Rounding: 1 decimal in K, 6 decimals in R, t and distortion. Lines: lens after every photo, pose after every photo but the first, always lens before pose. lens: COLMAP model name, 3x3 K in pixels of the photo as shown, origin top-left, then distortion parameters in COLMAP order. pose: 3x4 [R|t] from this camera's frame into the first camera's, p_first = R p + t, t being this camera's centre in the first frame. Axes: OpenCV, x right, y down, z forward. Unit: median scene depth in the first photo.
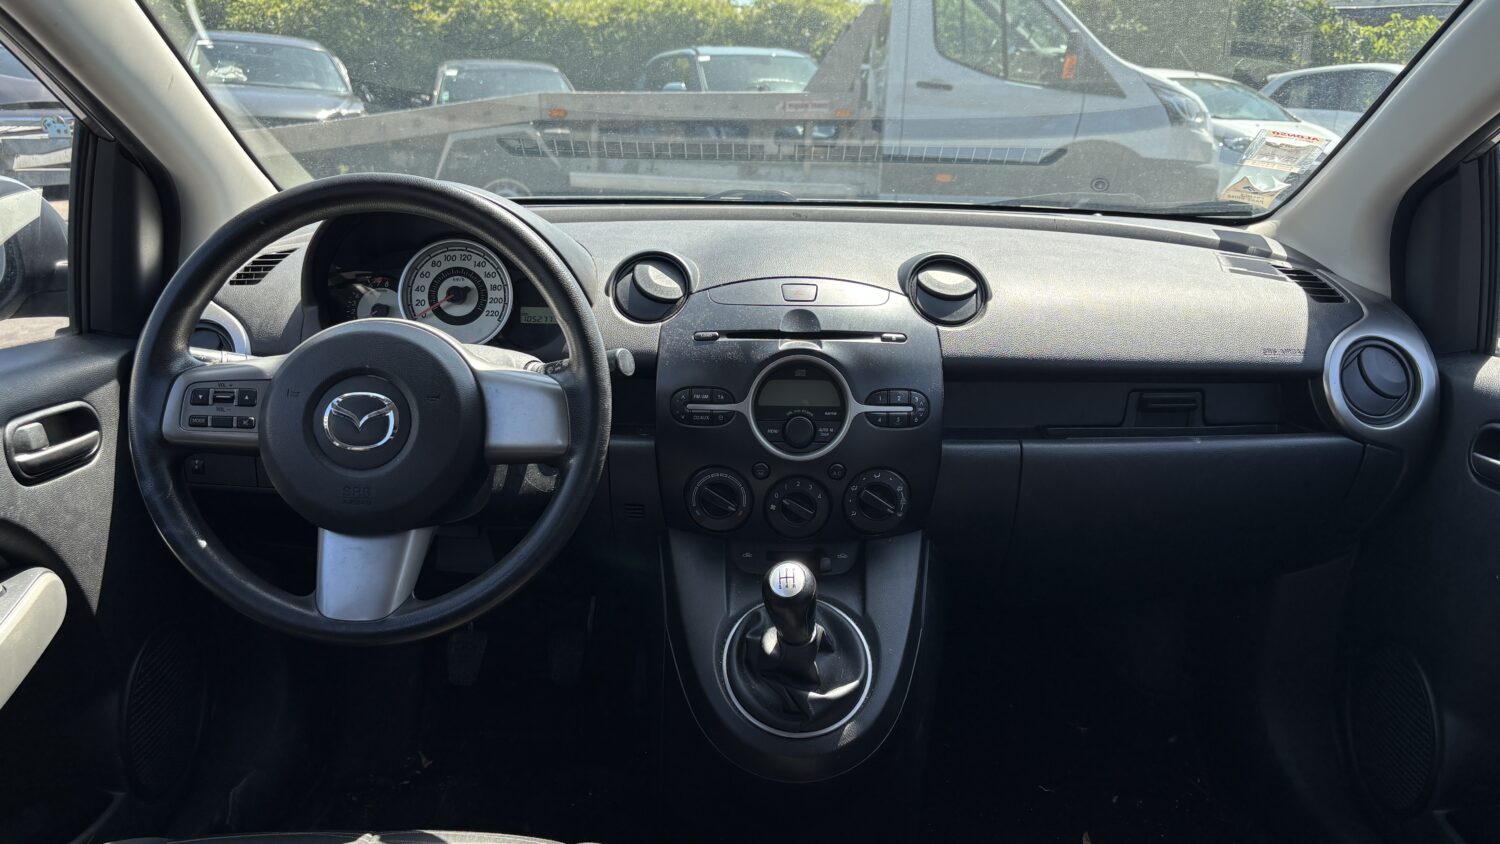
lens RADIAL K [[1132.9, 0, 750.0], [0, 1132.9, 422.0], [0, 0, 1]] dist [0.049480, -0.049125]
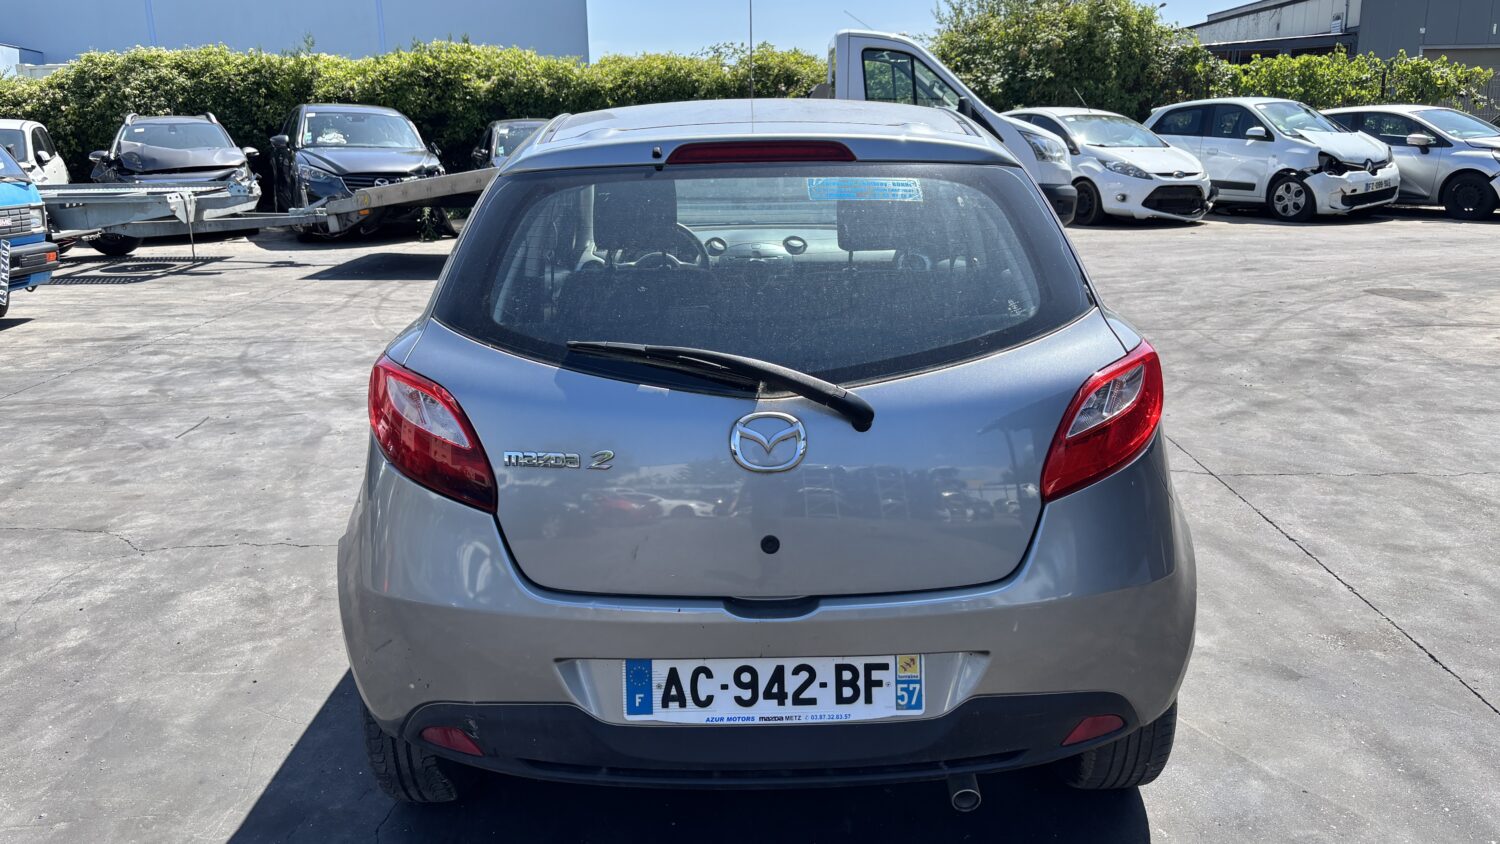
lens RADIAL K [[1120.6, 0, 745.2], [0, 1120.6, 414.2], [0, 0, 1]] dist [0.052659, -0.061556]
pose [[0.999386, -0.035019, -0.001478, -0.000603], [0.034974, 0.999107, -0.023691, 0.044005], [0.002306, 0.023625, 0.999718, -0.225892]]
